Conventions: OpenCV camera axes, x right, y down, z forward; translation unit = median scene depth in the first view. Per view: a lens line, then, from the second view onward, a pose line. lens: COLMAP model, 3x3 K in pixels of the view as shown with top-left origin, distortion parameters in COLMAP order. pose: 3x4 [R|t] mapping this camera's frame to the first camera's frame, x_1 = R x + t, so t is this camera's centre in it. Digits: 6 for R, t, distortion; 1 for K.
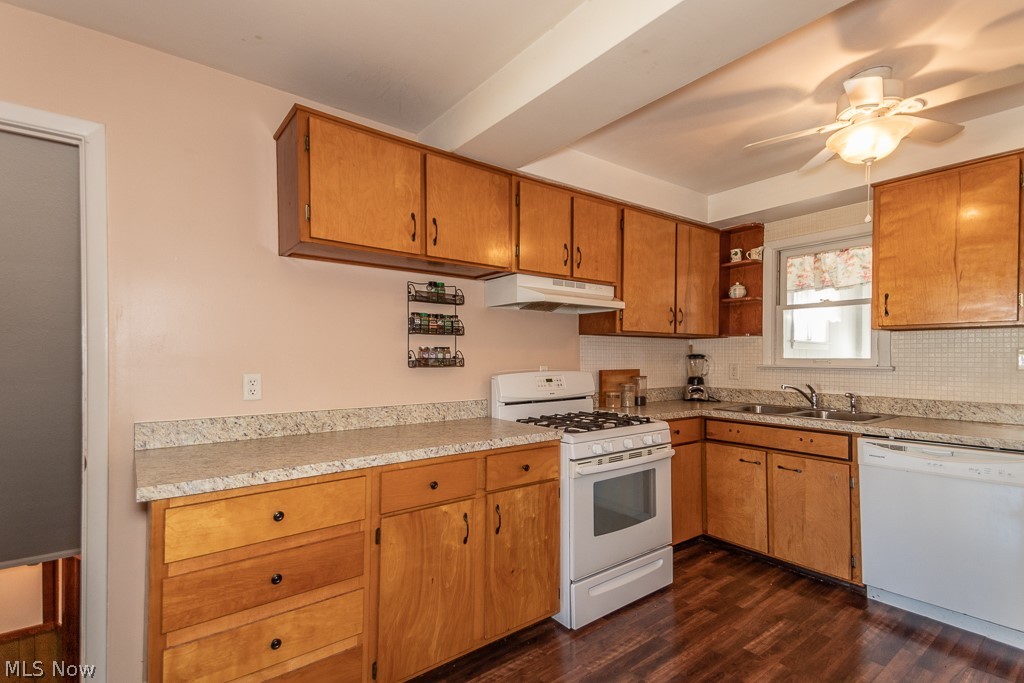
lens RADIAL K [[477.3, 0, 511.9], [0, 477.3, 358.2], [0, 0, 1]] dist [0.085351, -0.040366]
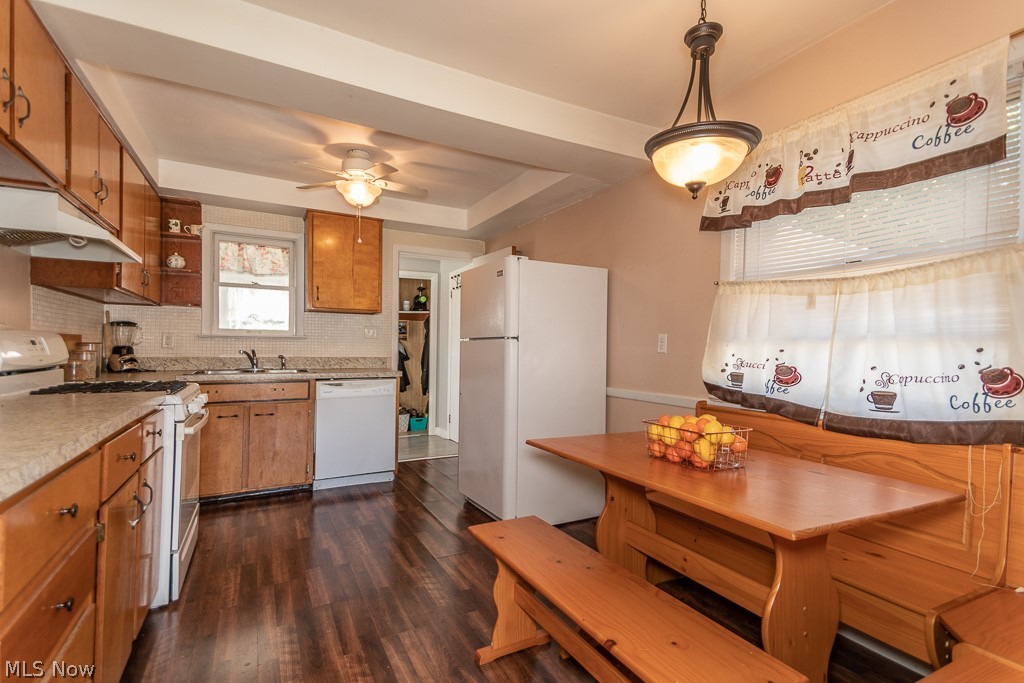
lens RADIAL K [[484.6, 0, 513.7], [0, 484.6, 346.9], [0, 0, 1]] dist [0.047732, -0.000072]
pose [[0.173295, 0.003387, 0.984864, -0.459394], [-0.005568, 0.999981, -0.002459, 0.042118], [-0.984854, -0.005058, 0.173310, 0.123982]]
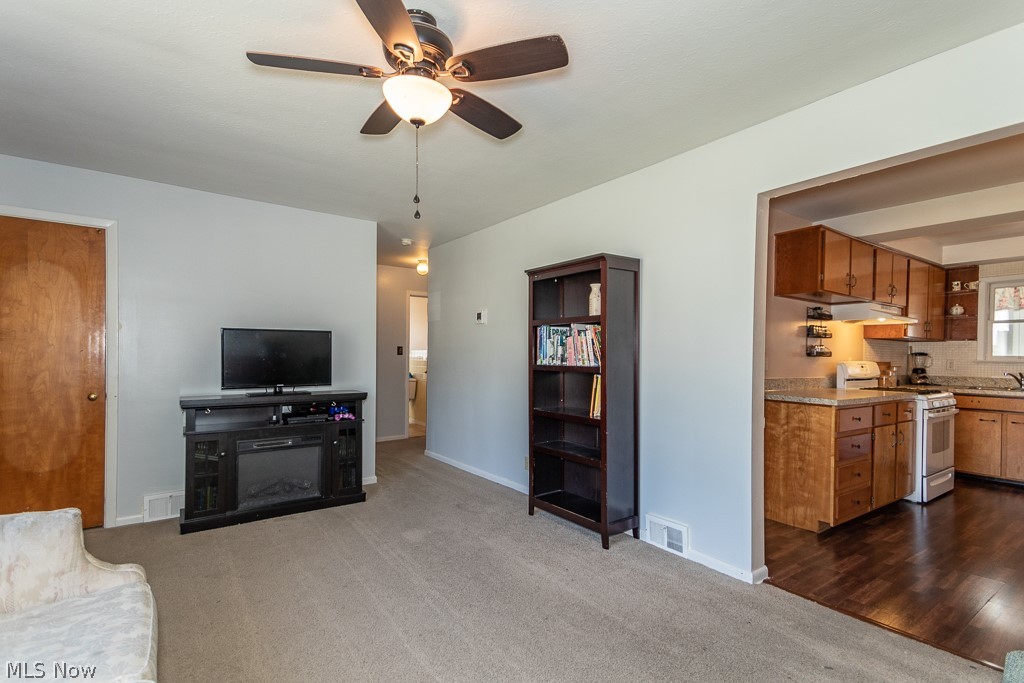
lens RADIAL K [[477.3, 0, 511.9], [0, 477.3, 358.2], [0, 0, 1]] dist [0.085351, -0.040366]
pose [[0.999477, 0.016008, -0.028107, -0.877461], [-0.015944, 0.999870, 0.002466, 0.026844], [0.028143, -0.002017, 0.999602, -0.571276]]
